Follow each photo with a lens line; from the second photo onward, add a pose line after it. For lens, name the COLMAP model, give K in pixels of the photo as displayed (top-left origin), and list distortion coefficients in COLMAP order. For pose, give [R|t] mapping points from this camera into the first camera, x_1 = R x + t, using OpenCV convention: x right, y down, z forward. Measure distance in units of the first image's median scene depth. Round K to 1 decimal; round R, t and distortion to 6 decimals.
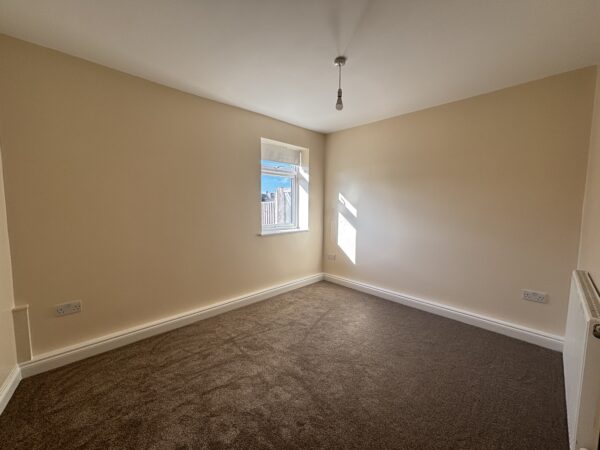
lens RADIAL K [[243.6, 0, 300.0], [0, 243.6, 225.0], [0, 0, 1]] dist [0.001061, -0.000029]
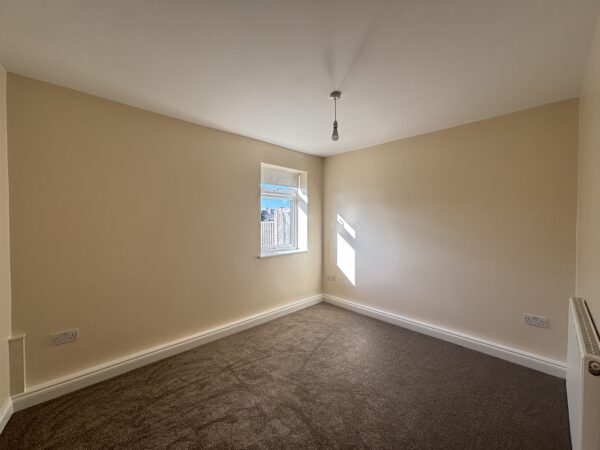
lens RADIAL K [[243.6, 0, 300.0], [0, 243.6, 225.0], [0, 0, 1]] dist [0.001061, -0.000029]
pose [[0.999985, -0.005512, -0.000394, 0.006993], [0.005475, 0.997863, -0.065109, -0.034271], [0.000752, 0.065106, 0.997878, -0.014944]]
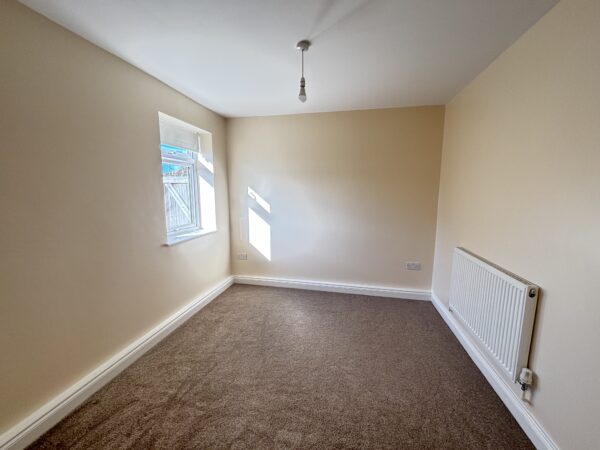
lens RADIAL K [[243.6, 0, 300.0], [0, 243.6, 225.0], [0, 0, 1]] dist [0.001061, -0.000029]
pose [[0.828363, -0.082076, 0.554146, -0.309388], [0.050855, 0.996142, 0.071521, -0.069377], [-0.557878, -0.031065, 0.829341, 0.203045]]
